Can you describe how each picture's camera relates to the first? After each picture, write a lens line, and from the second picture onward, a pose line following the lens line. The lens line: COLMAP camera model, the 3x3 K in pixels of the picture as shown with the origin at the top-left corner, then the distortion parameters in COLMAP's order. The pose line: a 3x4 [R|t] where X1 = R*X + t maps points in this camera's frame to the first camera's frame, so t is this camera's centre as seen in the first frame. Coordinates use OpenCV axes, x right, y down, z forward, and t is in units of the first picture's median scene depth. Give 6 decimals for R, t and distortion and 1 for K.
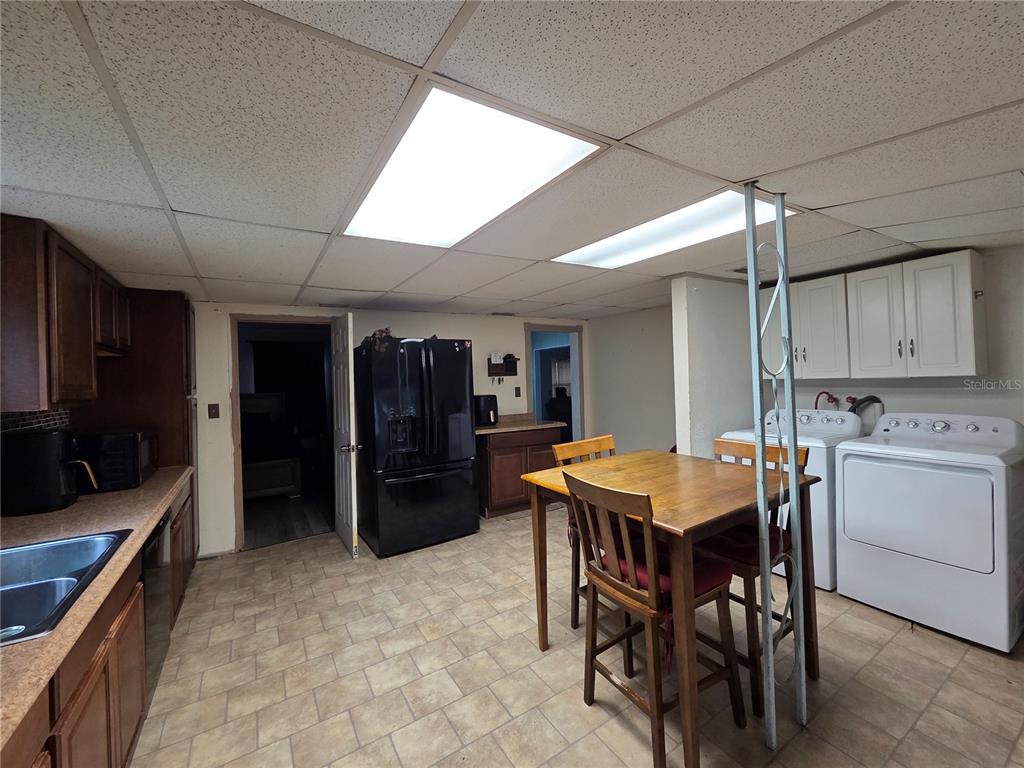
lens RADIAL K [[416.4, 0, 510.6], [0, 416.4, 380.2], [0, 0, 1]] dist [-0.001840, -0.000432]
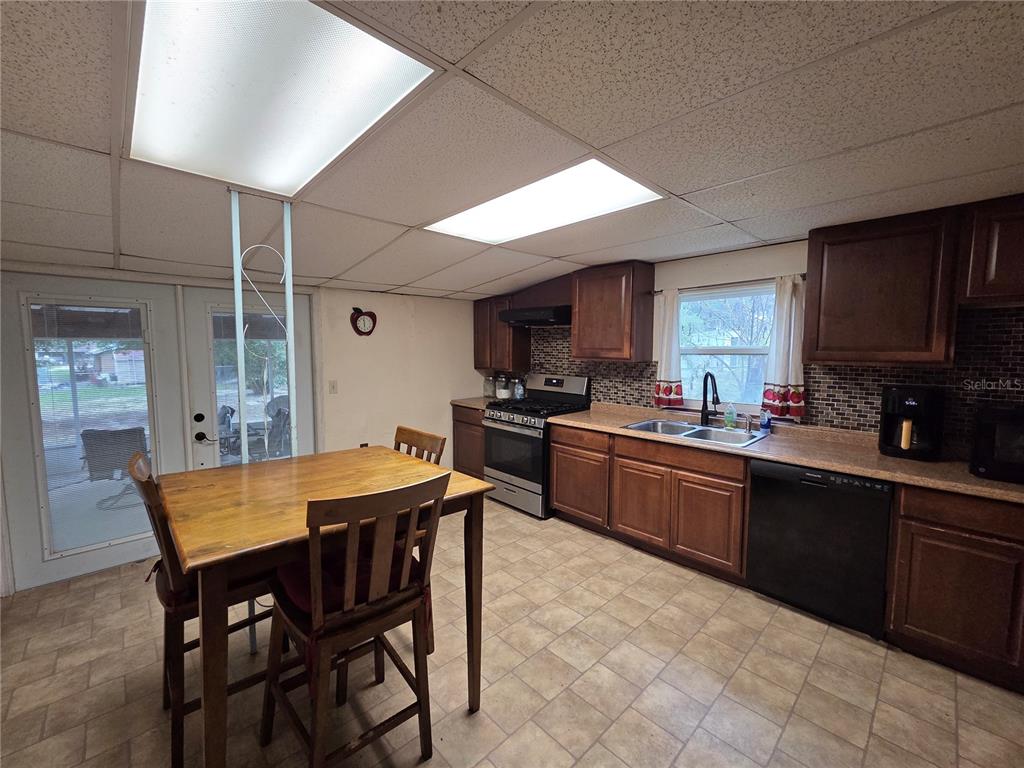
lens RADIAL K [[420.7, 0, 507.4], [0, 420.7, 379.4], [0, 0, 1]] dist [-0.001006, -0.000233]
pose [[-0.979622, 0.047527, -0.195145, 0.148541], [0.030551, 0.995554, 0.089103, -0.030595], [0.198512, 0.081325, -0.976719, 1.803090]]
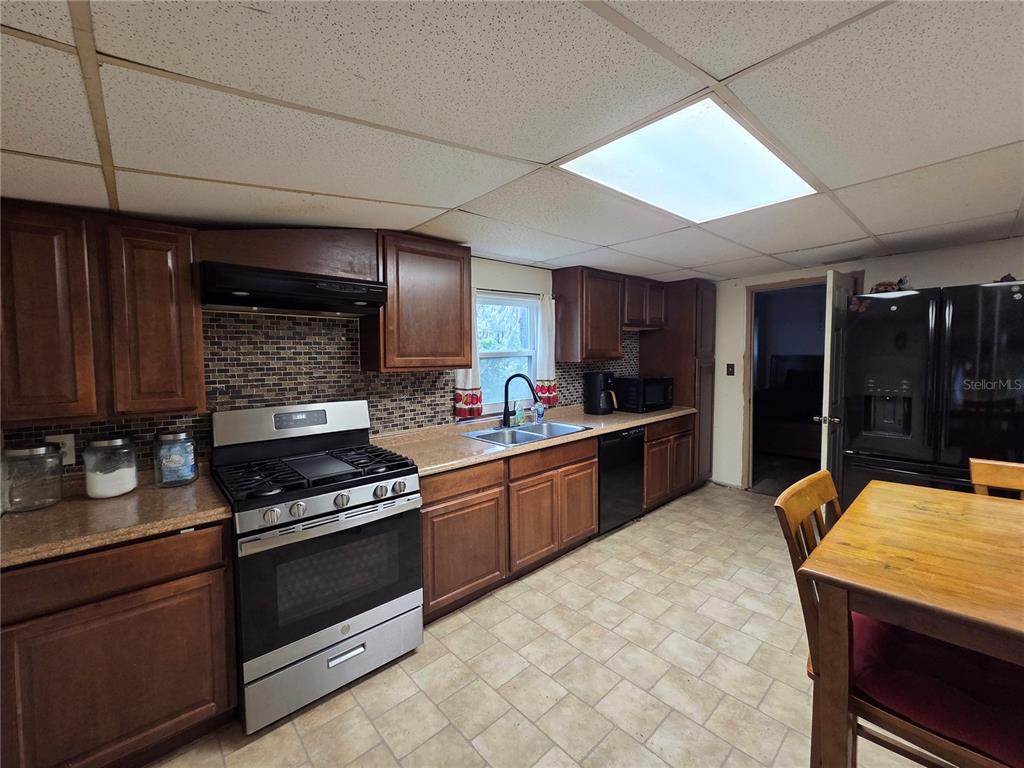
lens RADIAL K [[420.7, 0, 507.4], [0, 420.7, 379.4], [0, 0, 1]] dist [-0.001006, -0.000233]
pose [[0.171883, 0.088416, -0.981142, 0.659751], [0.006867, 0.995832, 0.090943, -0.024294], [0.985093, -0.022369, 0.170560, 0.244653]]
